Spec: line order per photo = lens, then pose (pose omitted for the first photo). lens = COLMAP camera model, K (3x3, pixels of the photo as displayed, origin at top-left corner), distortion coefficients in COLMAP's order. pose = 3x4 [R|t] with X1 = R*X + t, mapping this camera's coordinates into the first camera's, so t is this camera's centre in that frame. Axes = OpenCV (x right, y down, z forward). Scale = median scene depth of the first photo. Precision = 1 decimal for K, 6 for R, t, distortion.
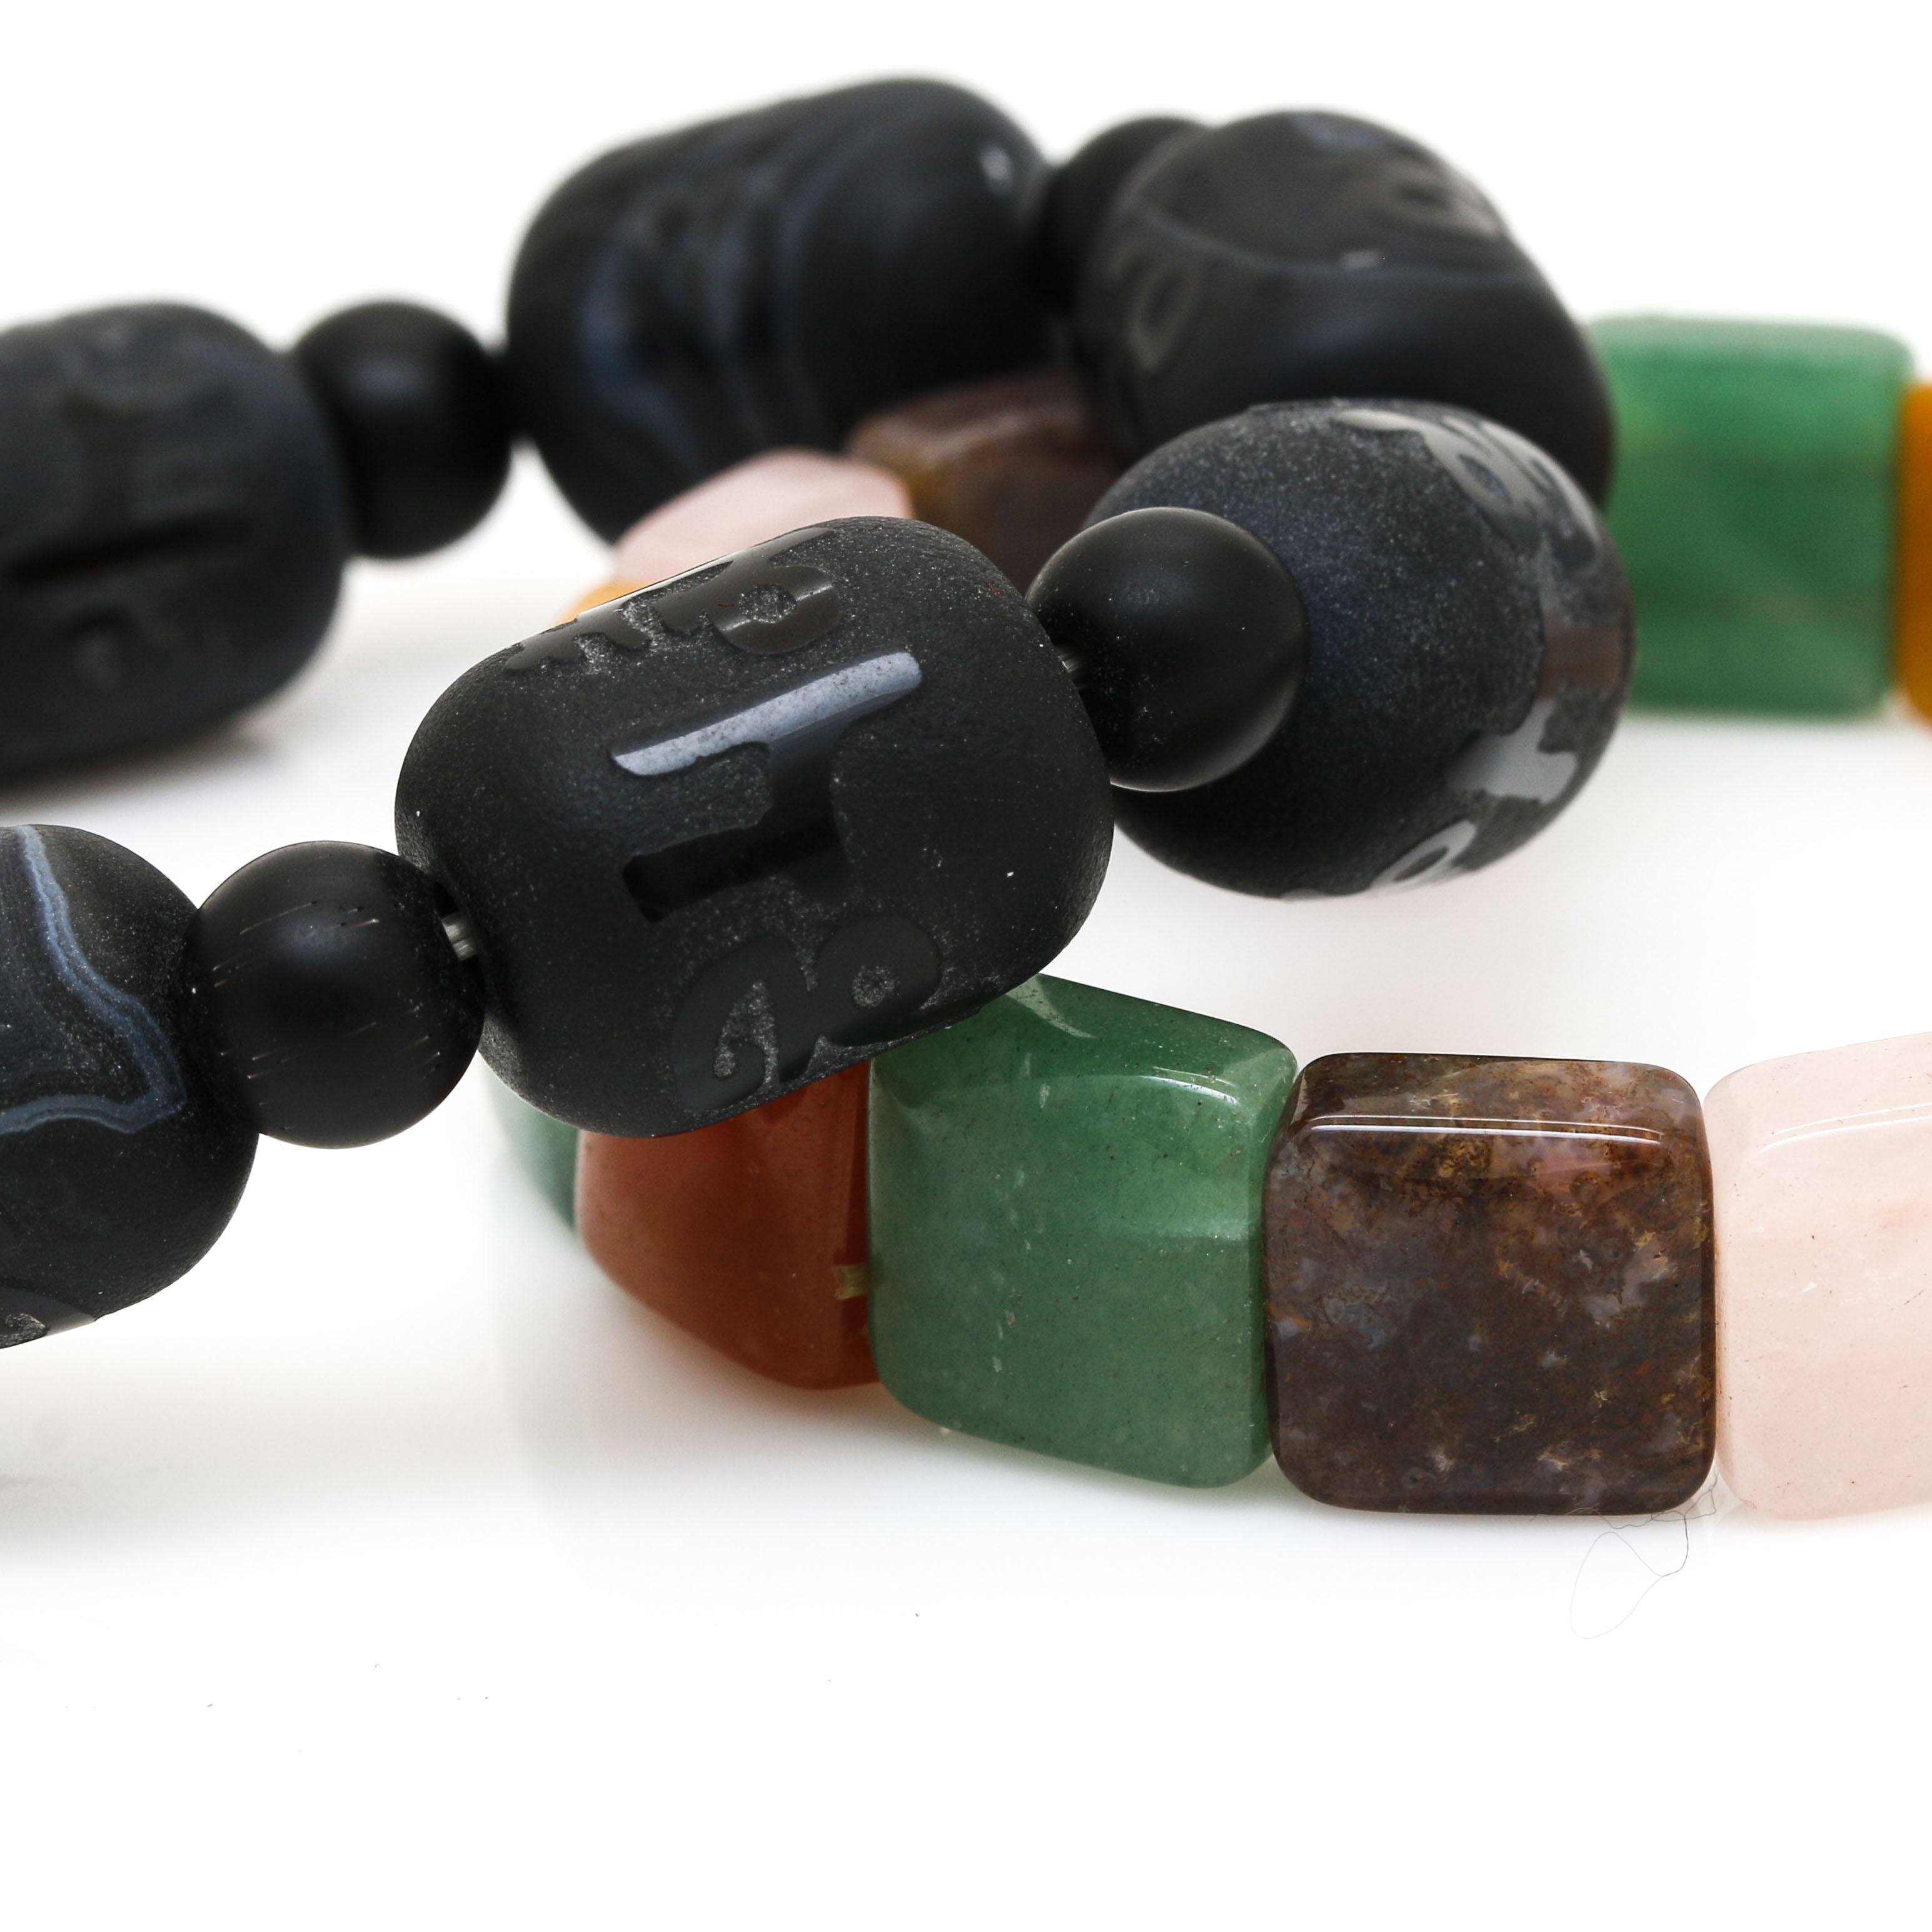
lens RADIAL K [[8973.8, 0, 971.9], [0, 8973.8, 974.9], [0, 0, 1]] dist [-0.166934, 0.000000]
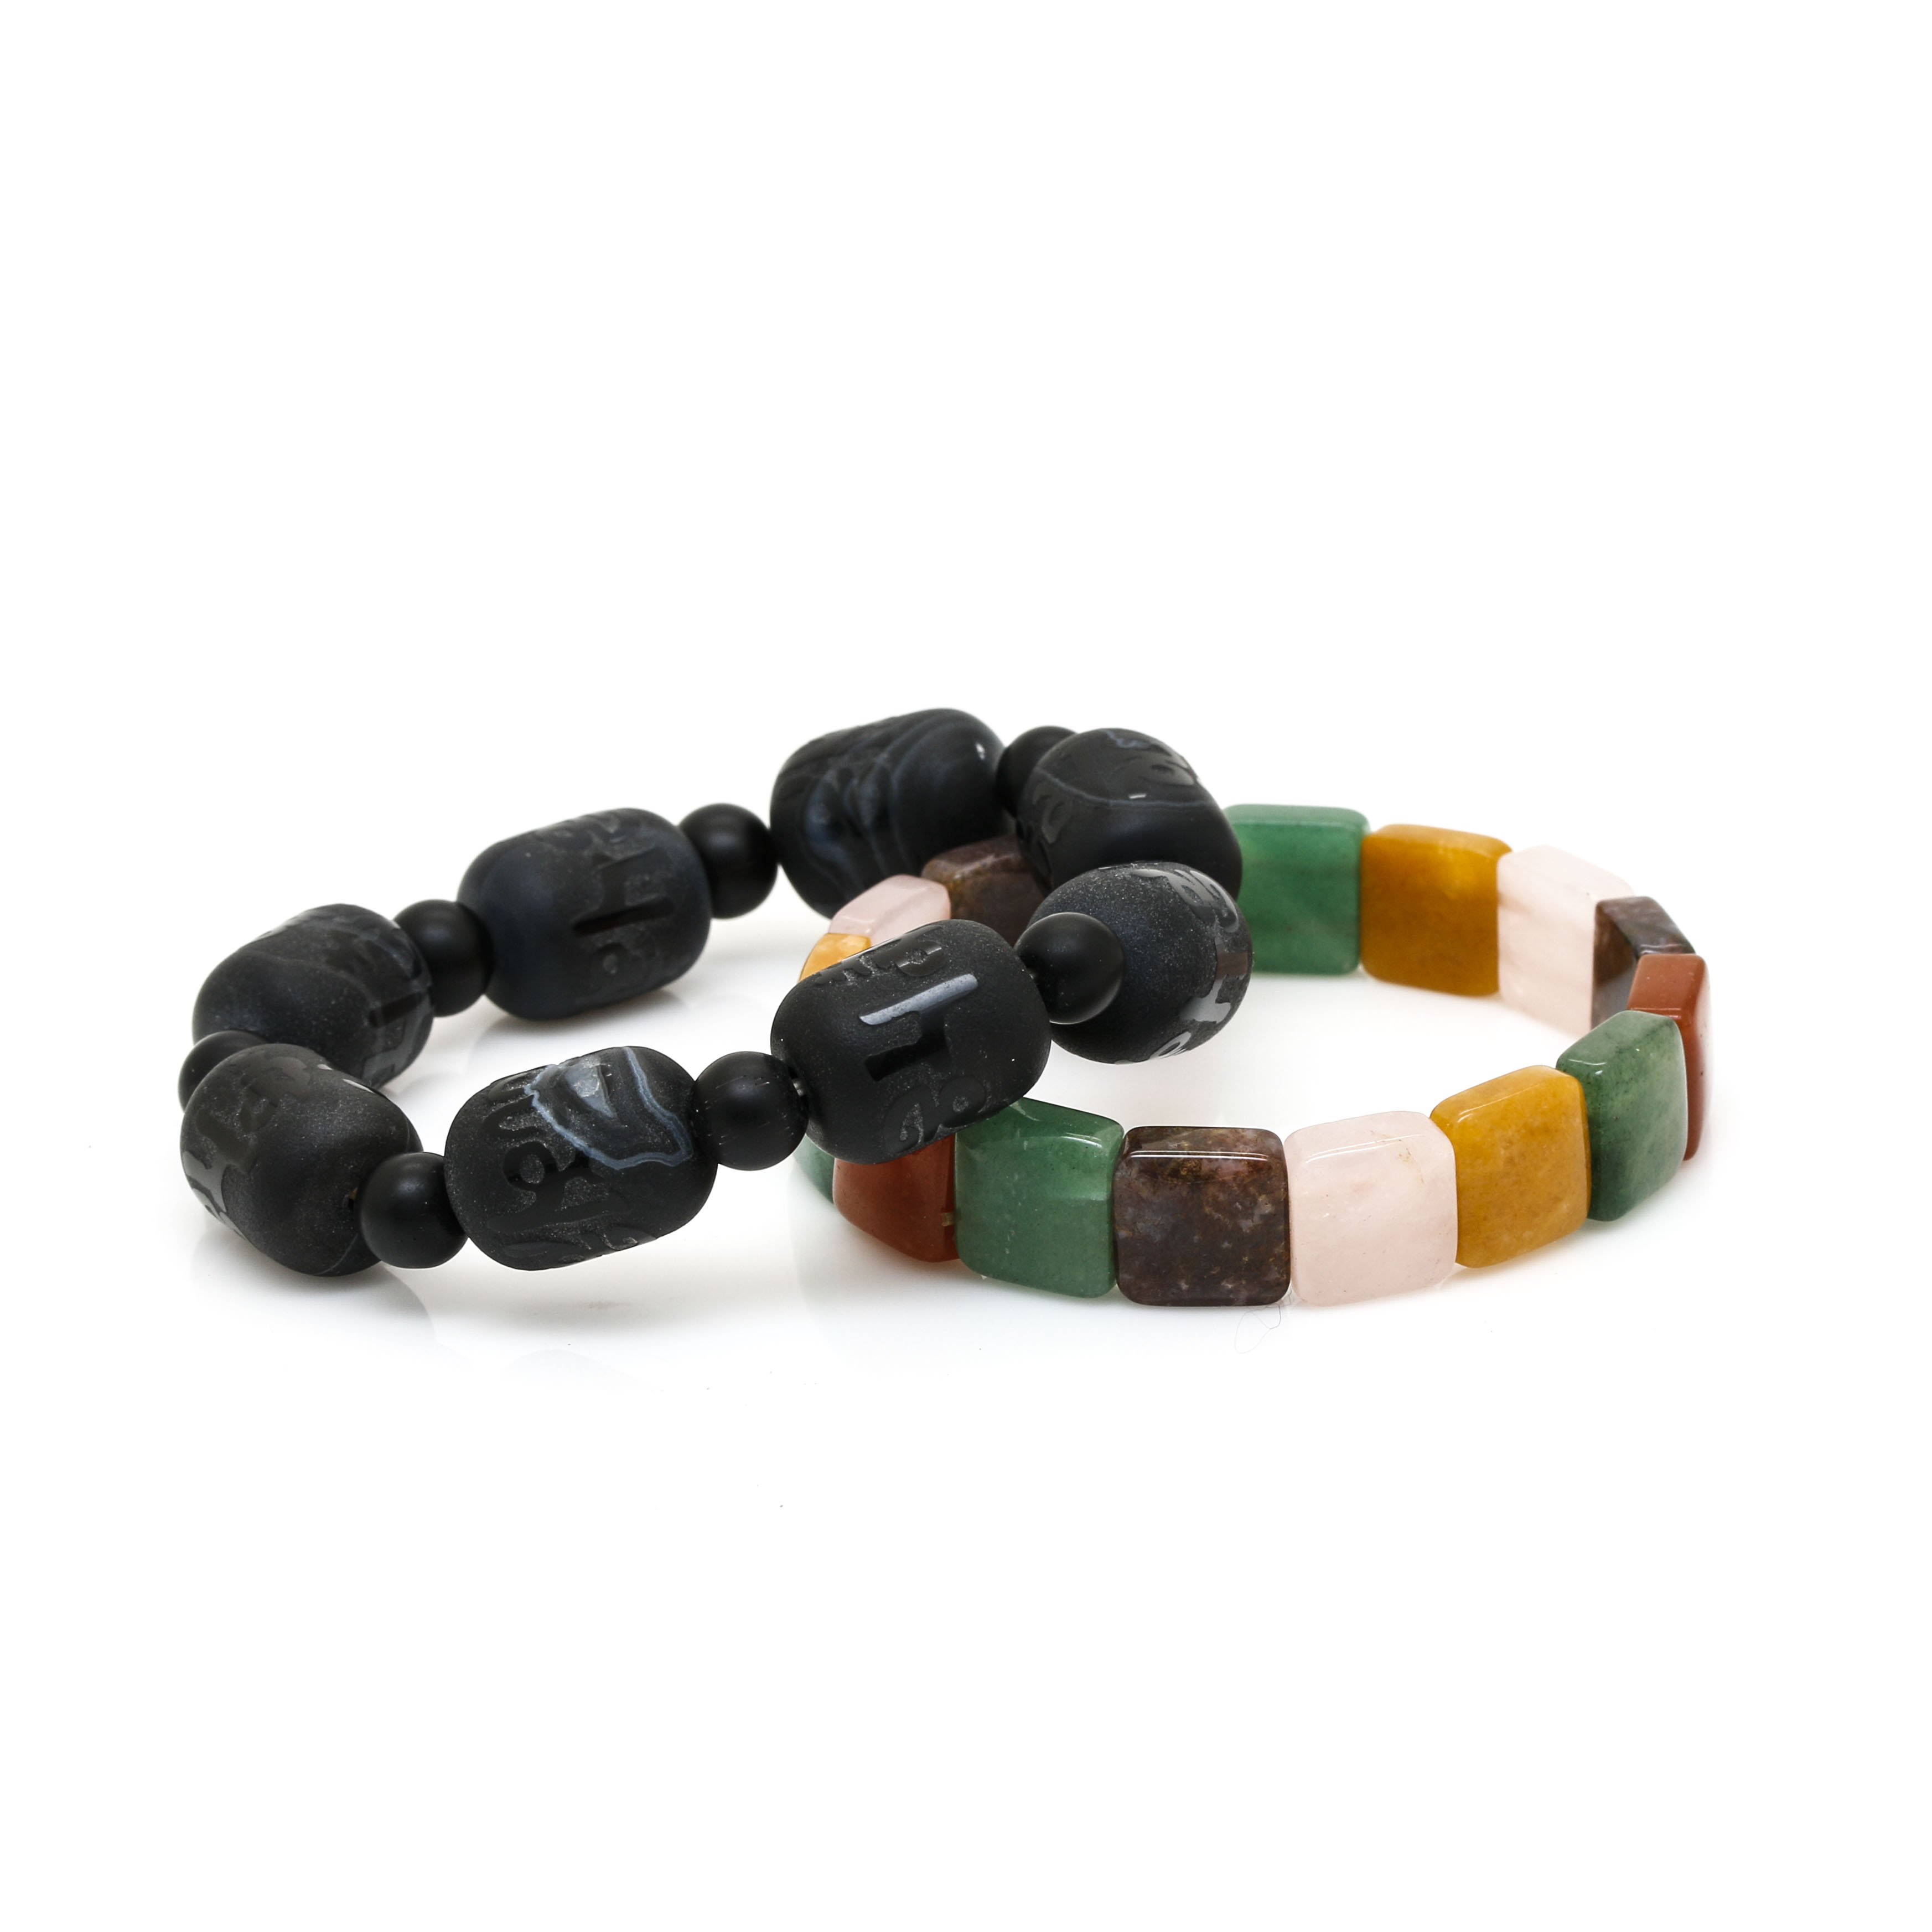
lens RADIAL K [[8973.8, 0, 962.8], [0, 8973.8, 960.3], [0, 0, 1]] dist [-0.166934, 0.000000]
pose [[0.998804, -0.016200, 0.046134, -0.125045], [0.015886, 0.999848, 0.007171, -0.056915], [-0.046243, -0.006429, 0.998910, -1.528110]]
